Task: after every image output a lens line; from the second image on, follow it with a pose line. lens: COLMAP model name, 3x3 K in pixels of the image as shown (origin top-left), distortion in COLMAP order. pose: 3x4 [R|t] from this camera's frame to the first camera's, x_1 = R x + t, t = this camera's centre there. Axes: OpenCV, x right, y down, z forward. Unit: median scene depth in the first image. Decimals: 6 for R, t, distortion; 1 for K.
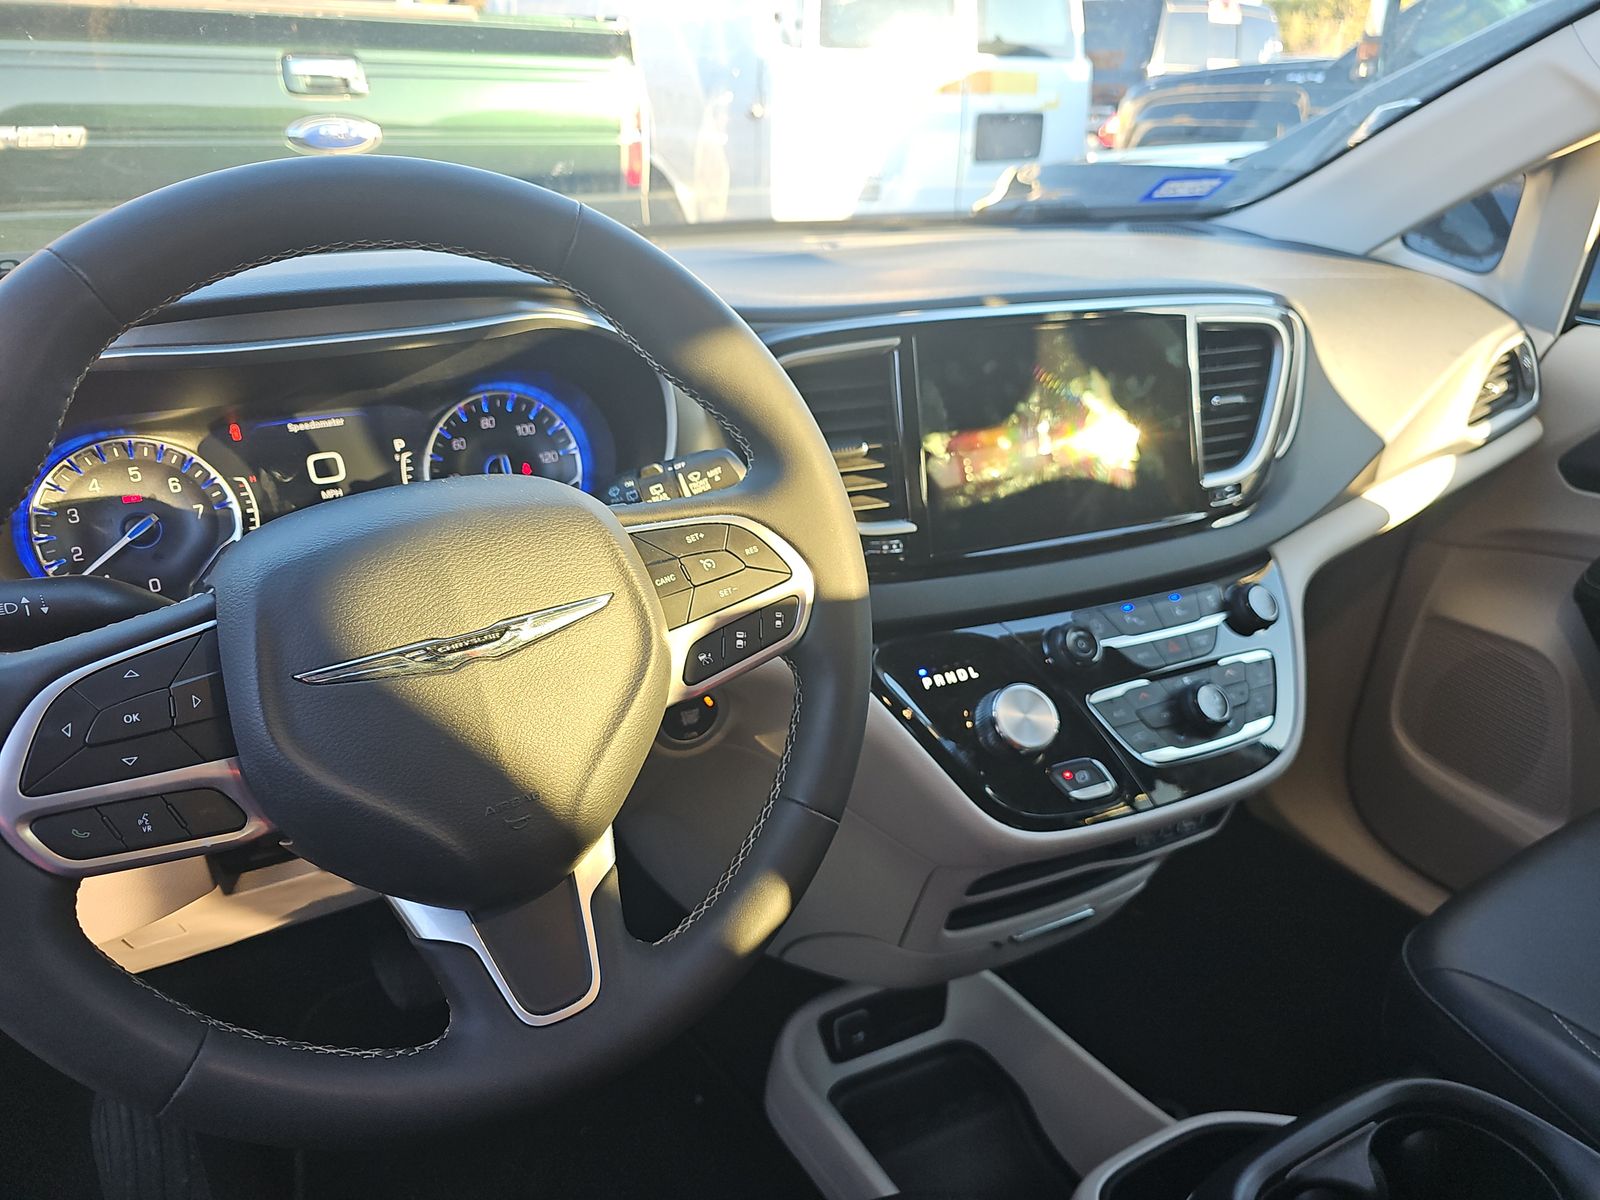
lens RADIAL K [[1072.7, 0, 799.1], [0, 1072.7, 608.3], [0, 0, 1]] dist [0.040921, -0.041000]
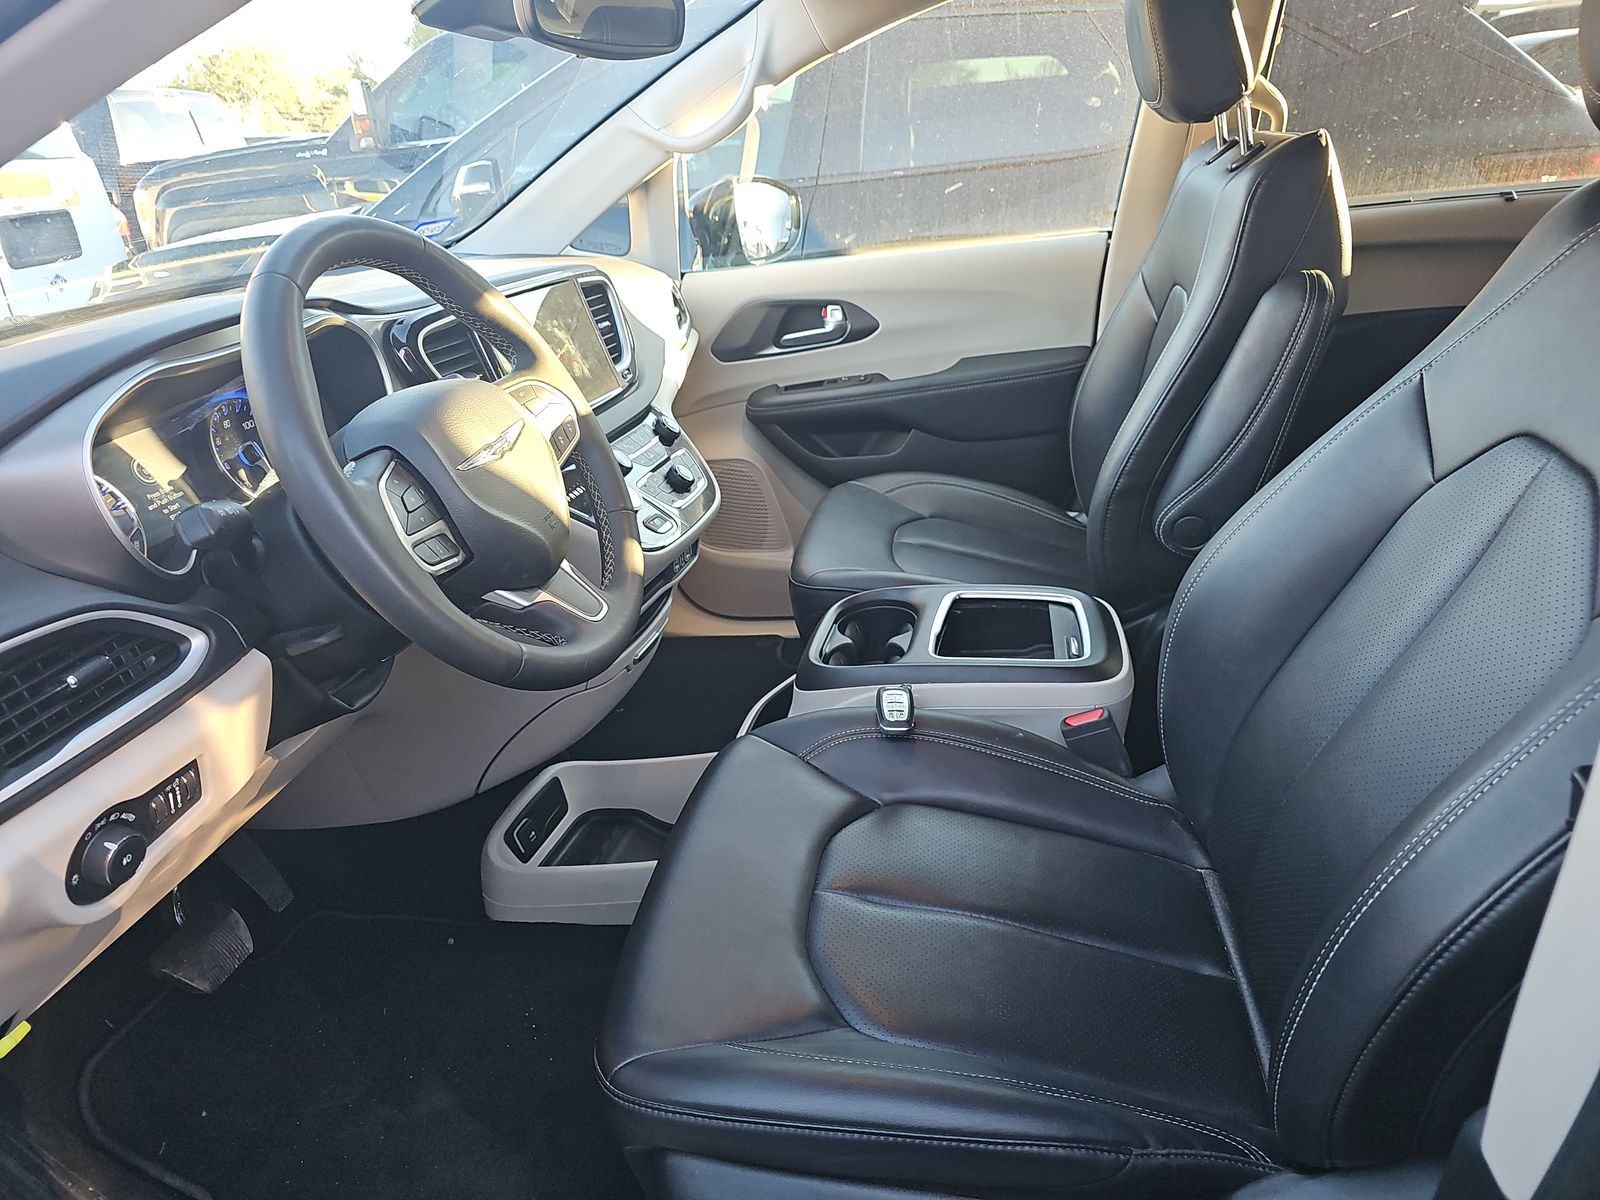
lens RADIAL K [[1082.5, 0, 798.1], [0, 1082.5, 594.6], [0, 0, 1]] dist [0.036921, -0.037624]
pose [[0.654087, -0.353139, 0.668927, -0.849249], [0.399992, 0.912052, 0.090371, 0.200208], [-0.642009, 0.208455, 0.737815, -0.471581]]
